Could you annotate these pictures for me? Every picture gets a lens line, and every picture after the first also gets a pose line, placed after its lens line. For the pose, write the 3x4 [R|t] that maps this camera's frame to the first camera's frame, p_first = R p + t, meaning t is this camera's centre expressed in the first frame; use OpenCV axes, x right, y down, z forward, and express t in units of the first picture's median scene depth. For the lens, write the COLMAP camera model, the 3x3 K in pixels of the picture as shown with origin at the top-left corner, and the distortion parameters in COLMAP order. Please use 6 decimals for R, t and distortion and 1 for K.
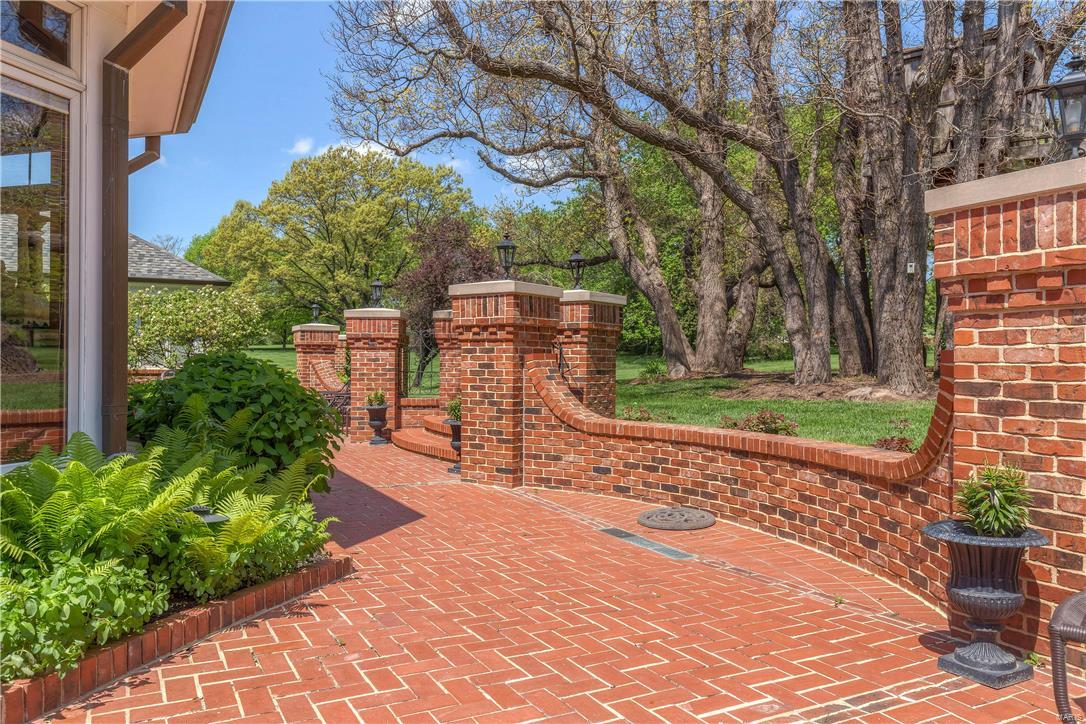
lens RADIAL K [[782.4, 0, 552.3], [0, 782.4, 363.1], [0, 0, 1]] dist [-0.012274, -0.000919]
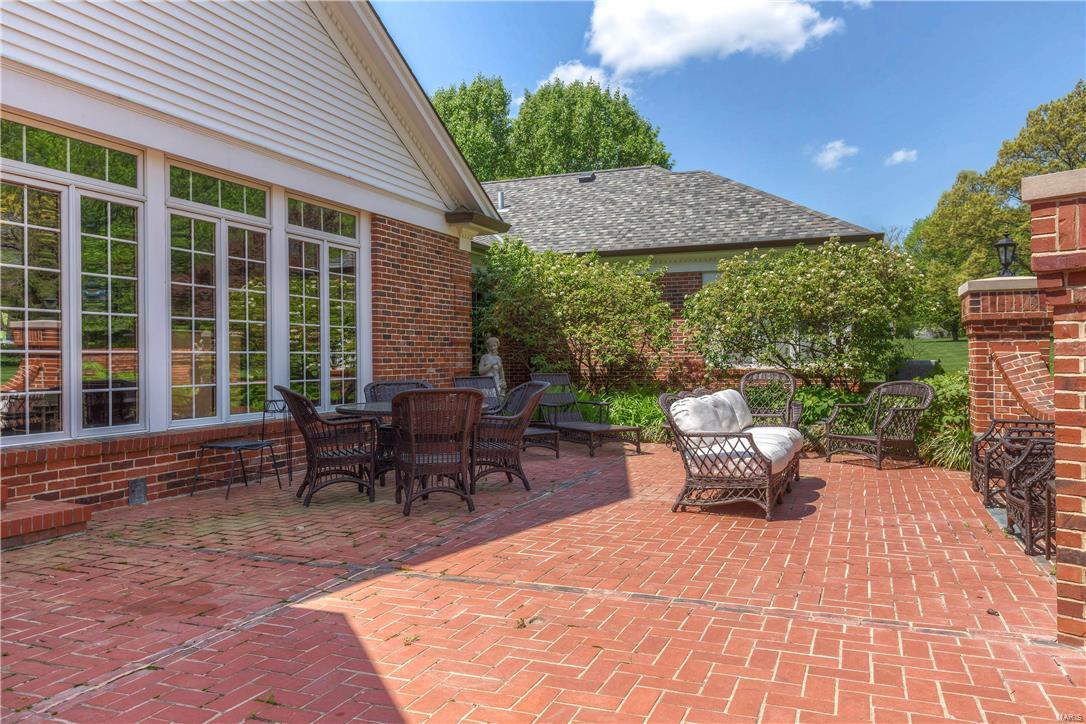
lens RADIAL K [[782.4, 0, 552.3], [0, 782.4, 363.1], [0, 0, 1]] dist [-0.012274, -0.000919]
pose [[0.635538, -0.008008, -0.772028, -0.154782], [0.014290, 0.999897, 0.001391, -0.002149], [0.771938, -0.011917, 0.635587, 0.677996]]
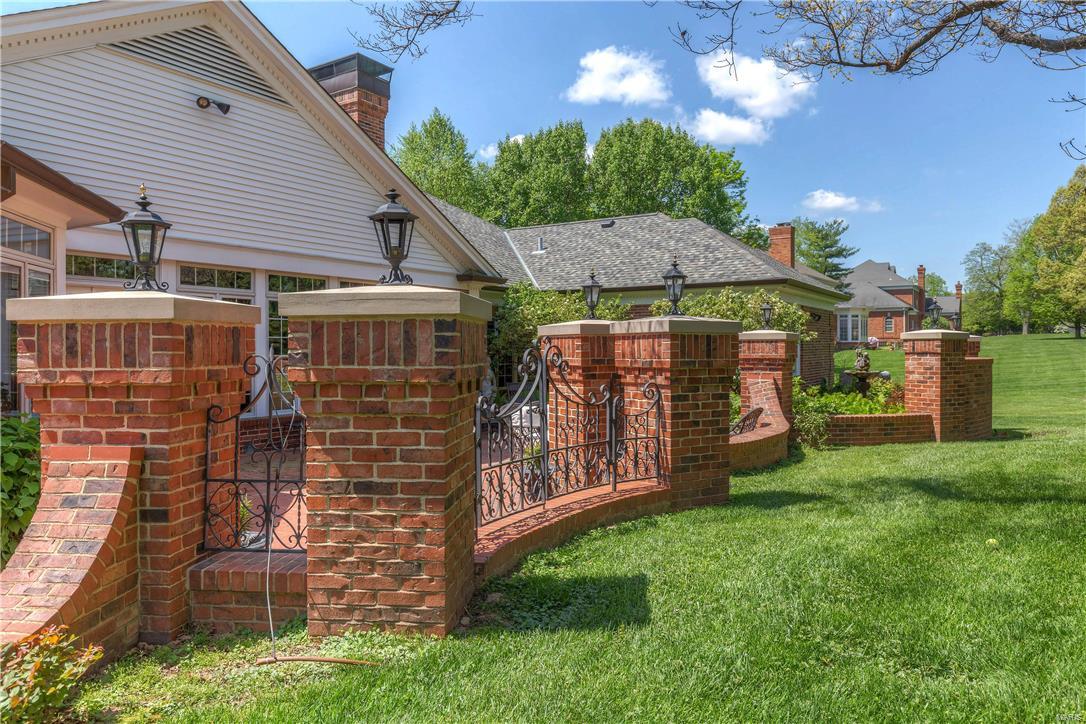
lens RADIAL K [[741.7, 0, 543.0], [0, 741.7, 362.0], [0, 0, 1]] dist [-0.004239, -0.001827]
pose [[0.474153, 0.008309, -0.880403, 0.326921], [0.006294, 0.999898, 0.012827, -0.043290], [0.880420, -0.011624, 0.474053, 0.674890]]
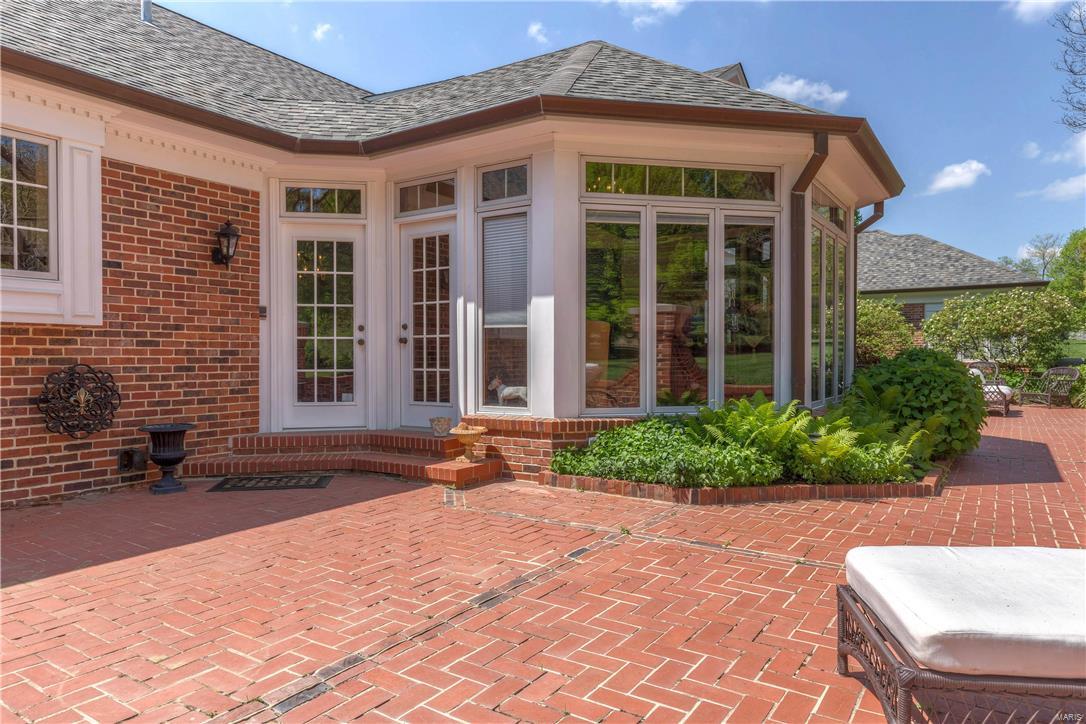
lens RADIAL K [[692.2, 0, 560.1], [0, 692.2, 364.9], [0, 0, 1]] dist [0.004972, -0.001532]
pose [[0.470236, 0.001722, -0.882539, 0.214594], [0.007113, 0.999958, 0.005741, 0.002822], [0.882512, -0.008977, 0.470204, -0.089858]]
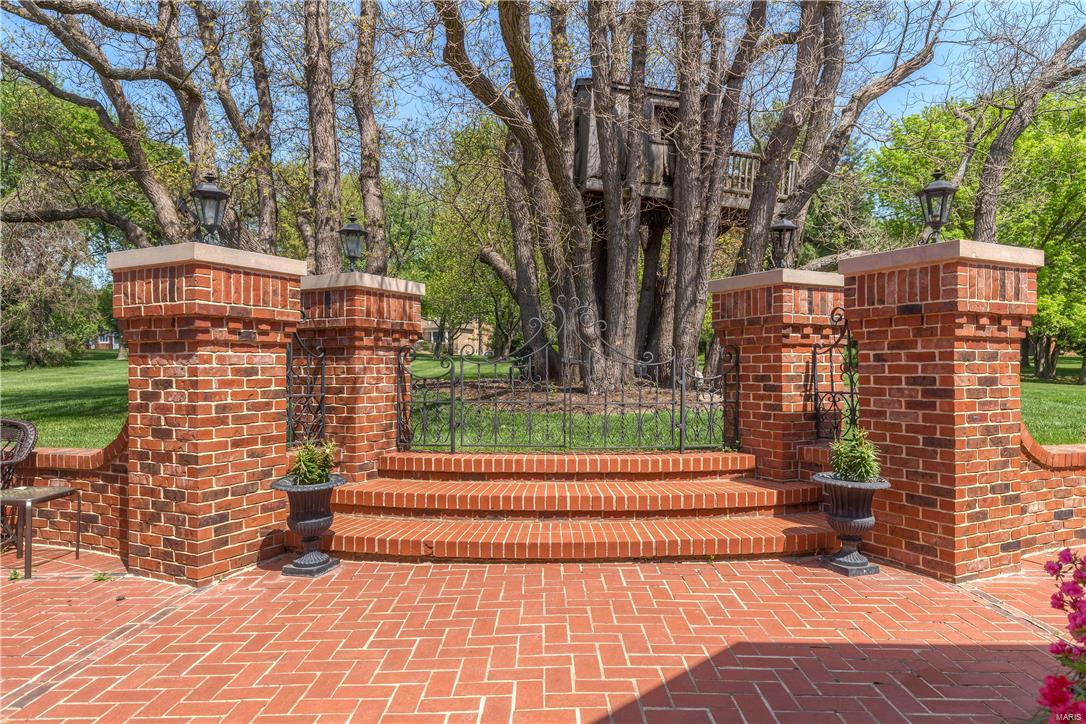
lens RADIAL K [[703.3, 0, 543.0], [0, 703.3, 362.0], [0, 0, 1]] dist [0.003261, 0.000023]
pose [[0.483557, 0.003504, 0.875306, -0.480451], [0.004198, 0.999971, -0.006322, -0.006236], [-0.875303, 0.006732, 0.483529, 0.680077]]
